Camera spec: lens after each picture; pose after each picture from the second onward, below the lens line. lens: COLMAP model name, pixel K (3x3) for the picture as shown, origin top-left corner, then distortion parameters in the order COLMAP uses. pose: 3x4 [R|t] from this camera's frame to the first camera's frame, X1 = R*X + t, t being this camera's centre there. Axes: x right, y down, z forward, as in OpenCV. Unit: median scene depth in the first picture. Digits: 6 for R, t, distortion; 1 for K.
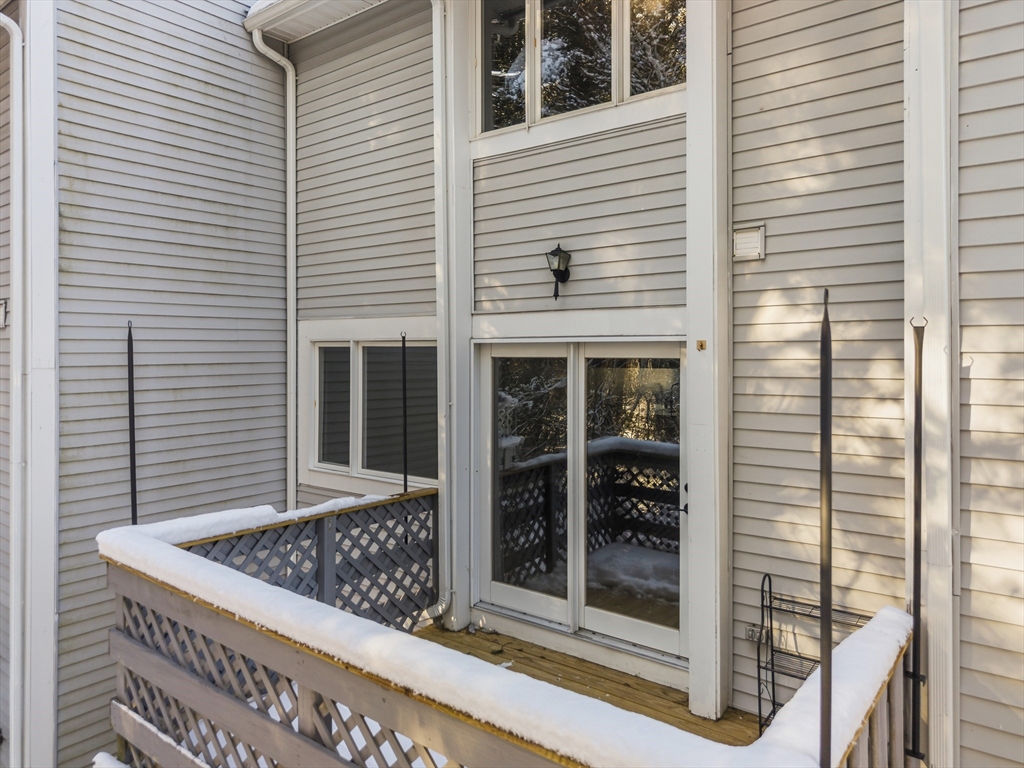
lens RADIAL K [[708.0, 0, 515.7], [0, 708.0, 353.8], [0, 0, 1]] dist [0.033077, -0.042493]
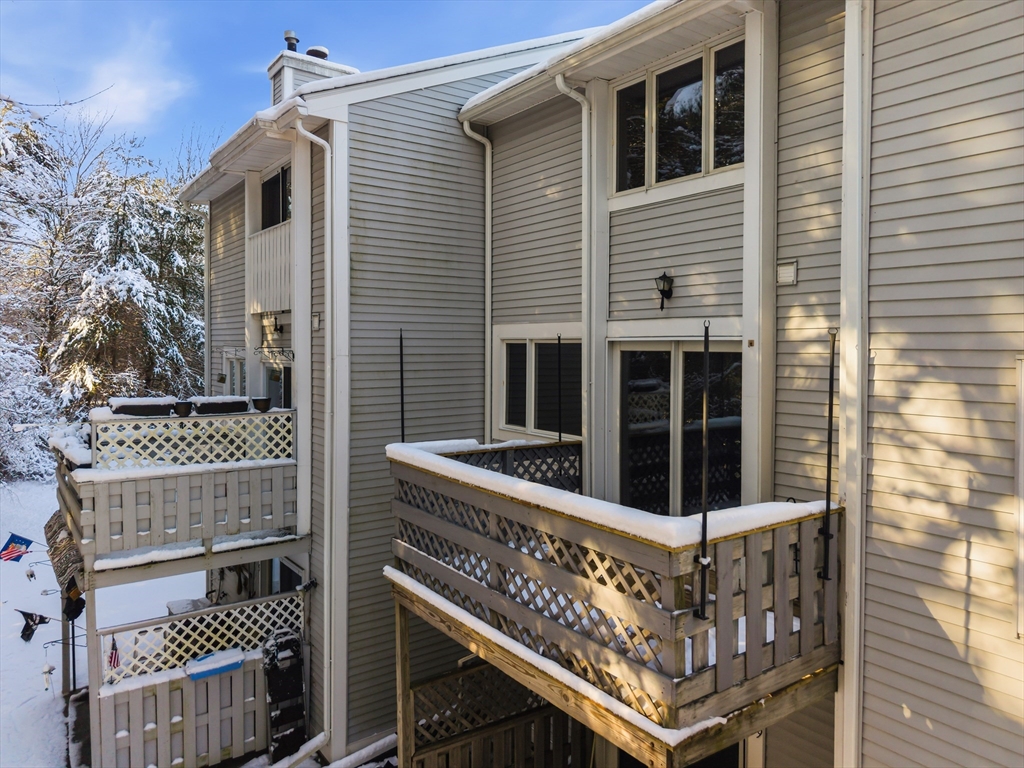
lens RADIAL K [[699.6, 0, 512.0], [0, 699.6, 384.0], [0, 0, 1]] dist [0.062809, -0.038031]
pose [[0.962910, 0.020562, -0.269039, 0.144123], [-0.006803, 0.998625, 0.051975, -0.000295], [0.269738, -0.048217, 0.961726, -0.445979]]
